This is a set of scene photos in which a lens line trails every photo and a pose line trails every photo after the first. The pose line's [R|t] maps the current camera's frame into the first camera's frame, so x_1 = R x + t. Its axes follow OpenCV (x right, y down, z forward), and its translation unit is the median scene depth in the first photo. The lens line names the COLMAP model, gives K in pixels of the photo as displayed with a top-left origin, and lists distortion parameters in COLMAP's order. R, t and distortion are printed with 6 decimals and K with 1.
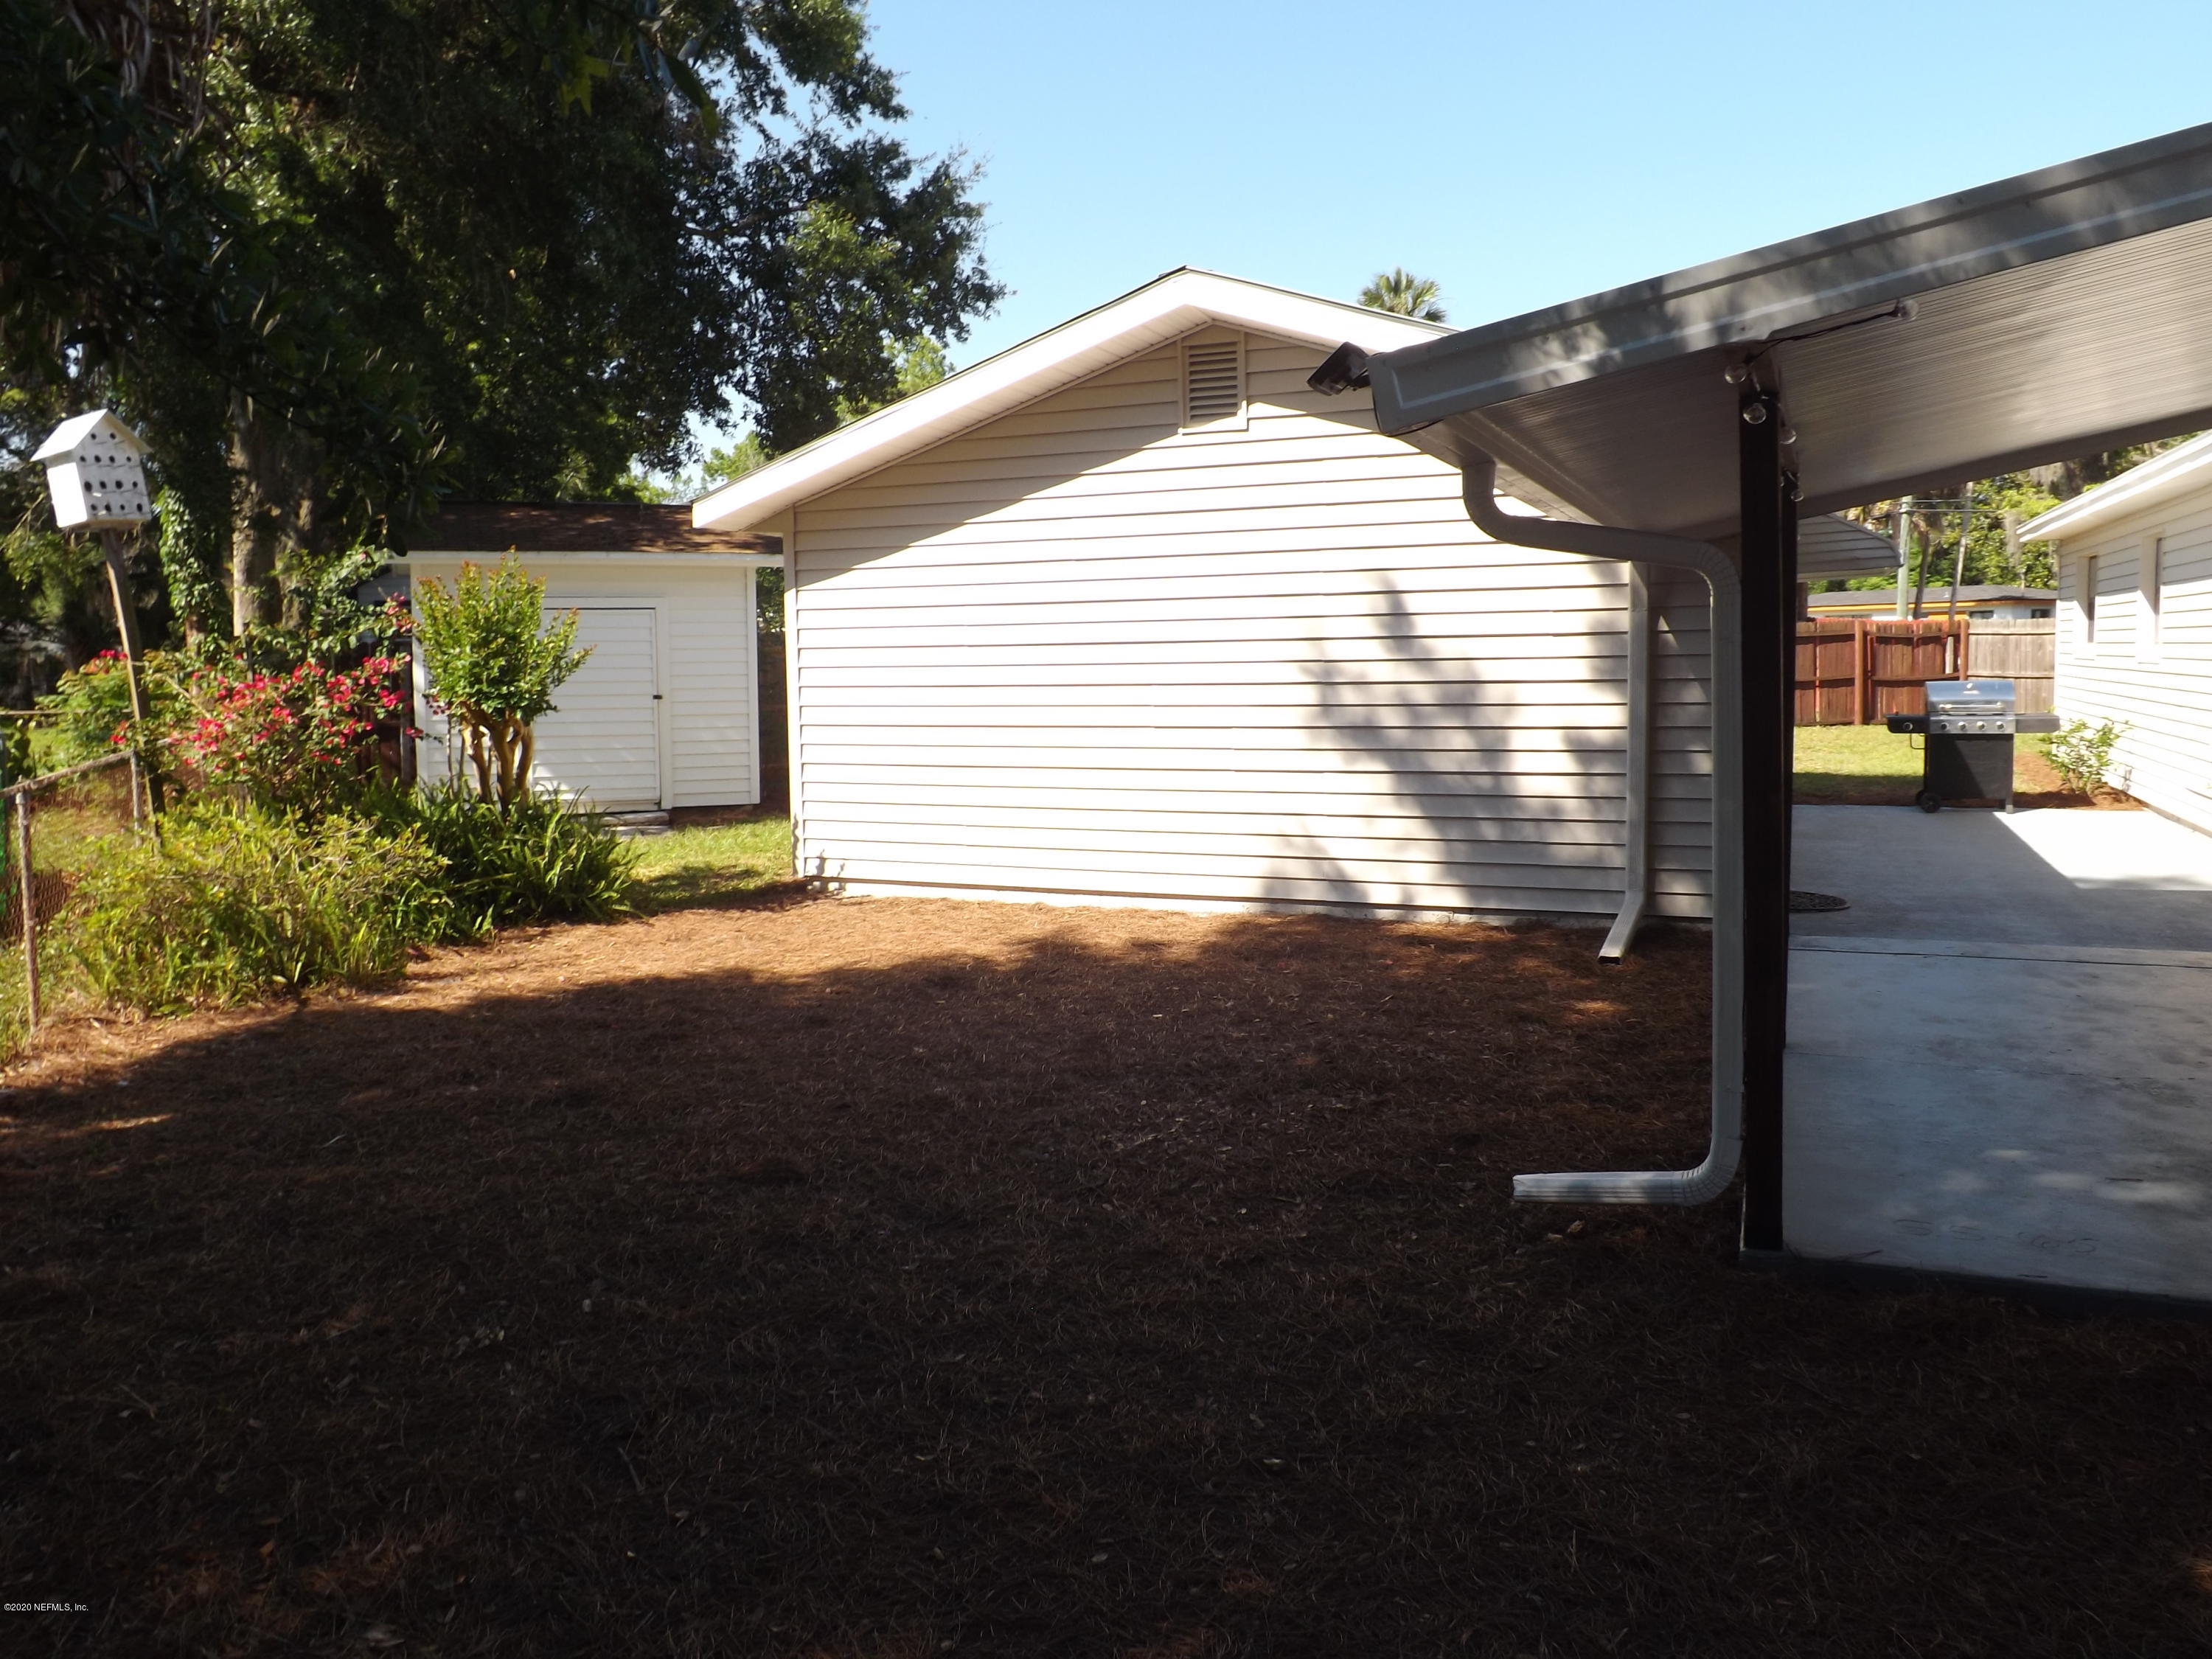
lens RADIAL K [[1599.4, 0, 1105.8], [0, 1599.4, 822.4], [0, 0, 1]] dist [-0.070290, 0.026601]
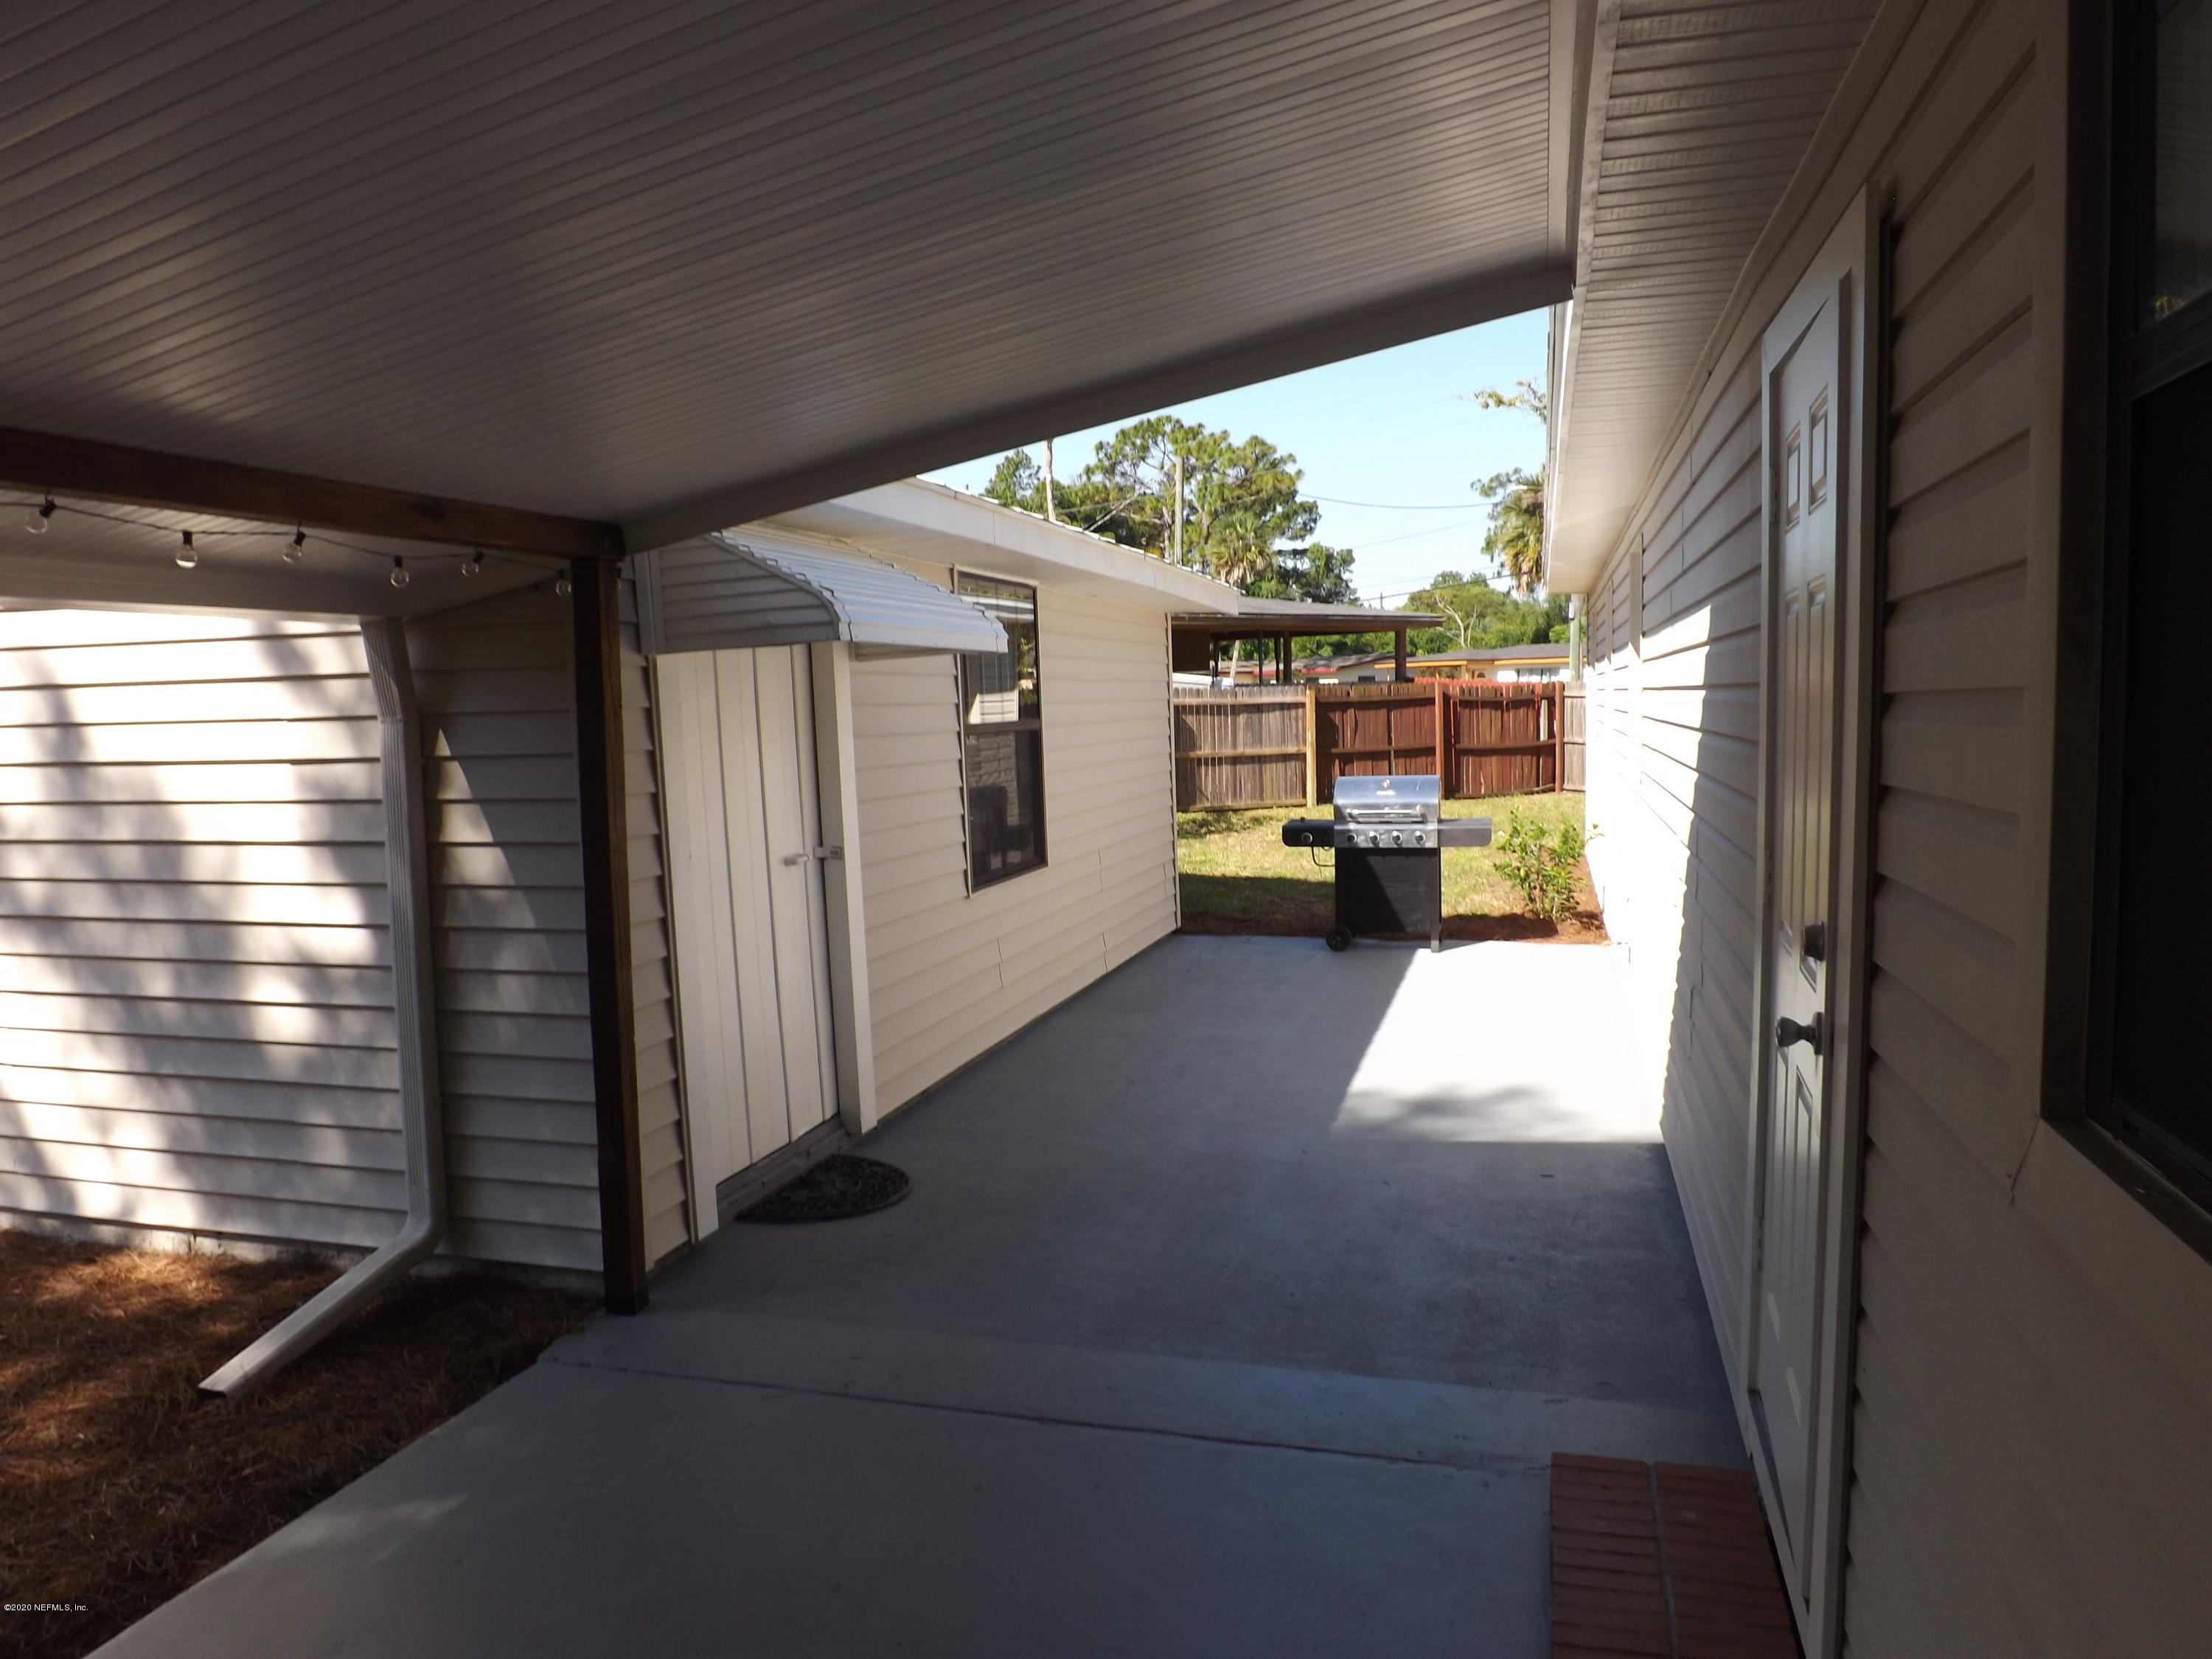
lens RADIAL K [[1599.4, 0, 1104.6], [0, 1599.4, 826.4], [0, 0, 1]] dist [-0.070290, 0.026601]
pose [[0.990142, -0.010441, 0.139681, 0.466039], [0.014311, 0.999540, -0.026731, -0.072005], [-0.139337, 0.028466, 0.989836, 0.384668]]
